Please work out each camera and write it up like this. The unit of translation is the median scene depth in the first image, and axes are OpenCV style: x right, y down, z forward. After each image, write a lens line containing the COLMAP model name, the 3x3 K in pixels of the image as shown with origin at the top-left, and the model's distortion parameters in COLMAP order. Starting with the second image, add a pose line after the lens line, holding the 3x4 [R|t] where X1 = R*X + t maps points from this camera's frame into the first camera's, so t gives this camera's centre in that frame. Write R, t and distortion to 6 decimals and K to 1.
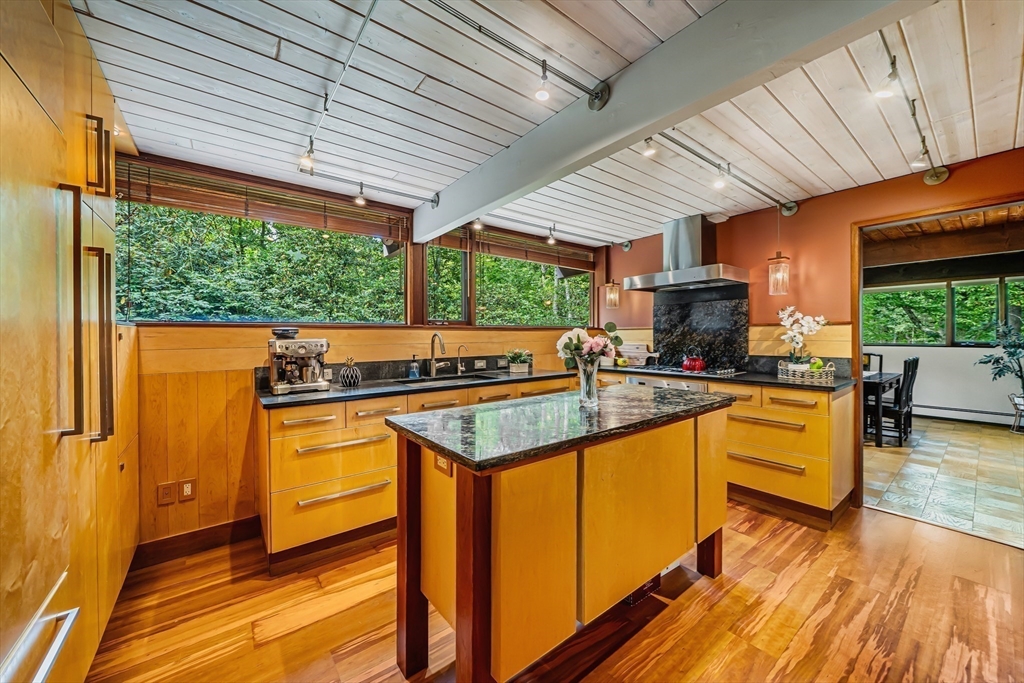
lens RADIAL K [[377.8, 0, 510.8], [0, 377.8, 346.9], [0, 0, 1]] dist [-0.002034, -0.000233]
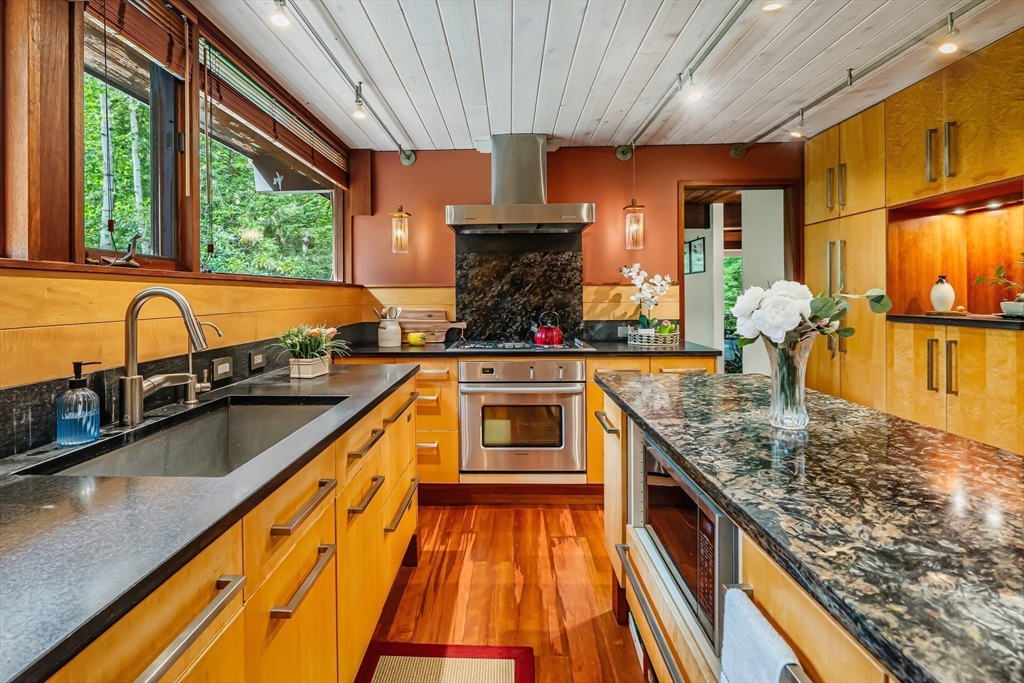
lens RADIAL K [[499.3, 0, 496.9], [0, 499.3, 299.2], [0, 0, 1]] dist [0.001929, 0.000106]
pose [[0.631873, -0.004197, 0.775060, -0.301846], [0.025873, 0.999542, -0.015680, -0.011350], [-0.774640, 0.029961, 0.631693, 0.427698]]
